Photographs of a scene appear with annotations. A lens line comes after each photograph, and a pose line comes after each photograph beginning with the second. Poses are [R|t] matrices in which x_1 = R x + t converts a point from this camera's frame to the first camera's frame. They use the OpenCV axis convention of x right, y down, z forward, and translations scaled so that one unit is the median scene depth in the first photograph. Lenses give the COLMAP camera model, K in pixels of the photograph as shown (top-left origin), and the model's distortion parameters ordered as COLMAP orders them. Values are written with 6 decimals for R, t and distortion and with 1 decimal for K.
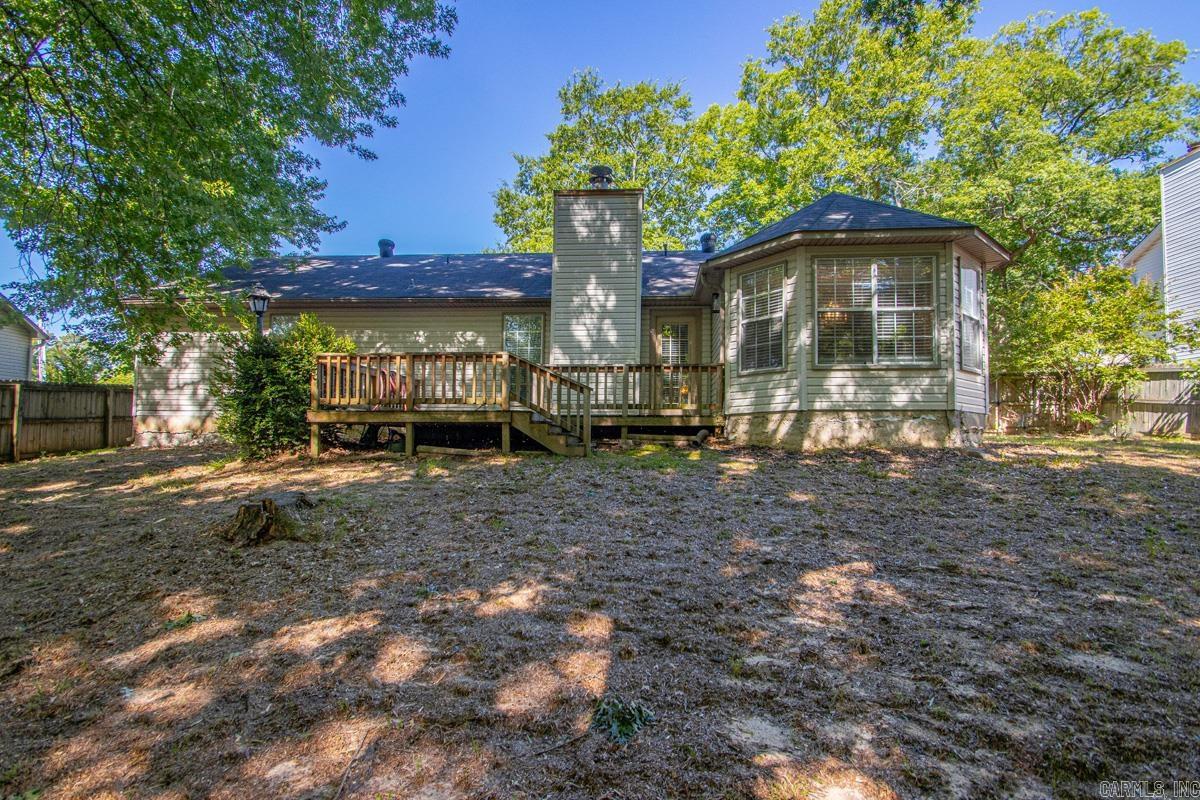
lens RADIAL K [[574.6, 0, 653.5], [0, 574.6, 424.7], [0, 0, 1]] dist [-0.006173, -0.004181]
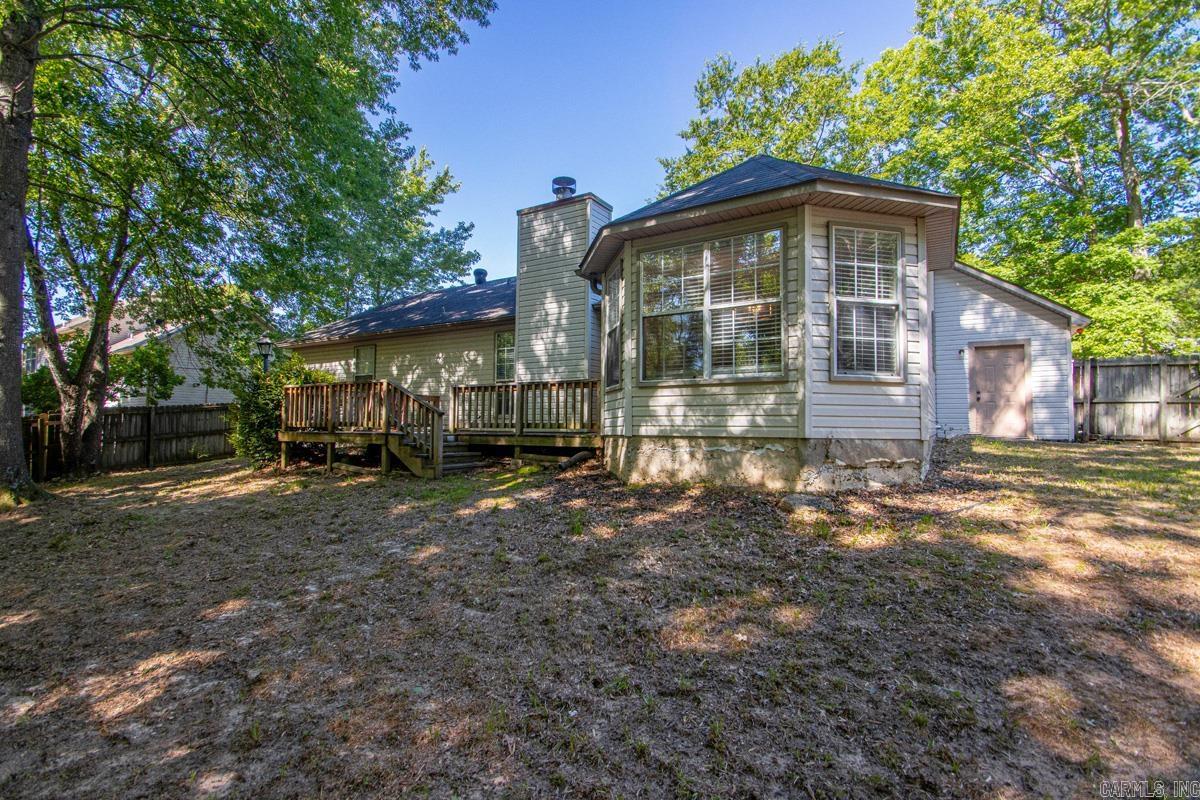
lens RADIAL K [[574.6, 0, 612.4], [0, 574.6, 406.9], [0, 0, 1]] dist [-0.006173, -0.004181]
pose [[0.874037, -0.013281, -0.485678, 0.648390], [0.007218, 0.999871, -0.014352, -0.055869], [0.485806, 0.009039, 0.874020, 0.253097]]
